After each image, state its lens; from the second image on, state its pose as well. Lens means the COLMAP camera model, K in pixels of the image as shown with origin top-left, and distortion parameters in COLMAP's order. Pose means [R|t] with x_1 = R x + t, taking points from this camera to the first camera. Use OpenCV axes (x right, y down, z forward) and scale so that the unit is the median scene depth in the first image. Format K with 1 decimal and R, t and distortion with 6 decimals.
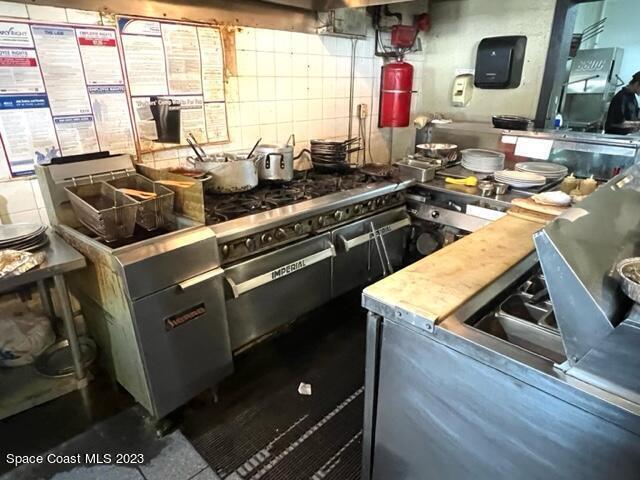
lens RADIAL K [[405.7, 0, 320.7], [0, 405.7, 238.6], [0, 0, 1]] dist [0.003170, -0.000037]
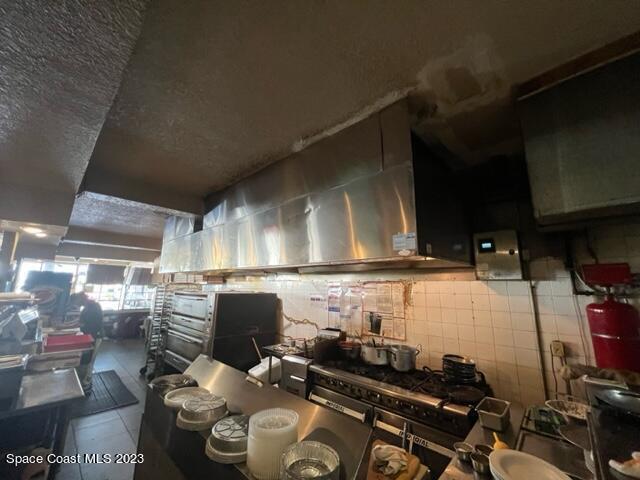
lens RADIAL K [[255.7, 0, 319.2], [0, 255.7, 241.5], [0, 0, 1]] dist [-0.002119, 0.000140]
pose [[0.031507, -0.178548, -0.983427, 1.046571], [-0.375157, 0.909864, -0.177212, -0.327518], [0.926426, 0.374523, -0.038316, 0.589895]]
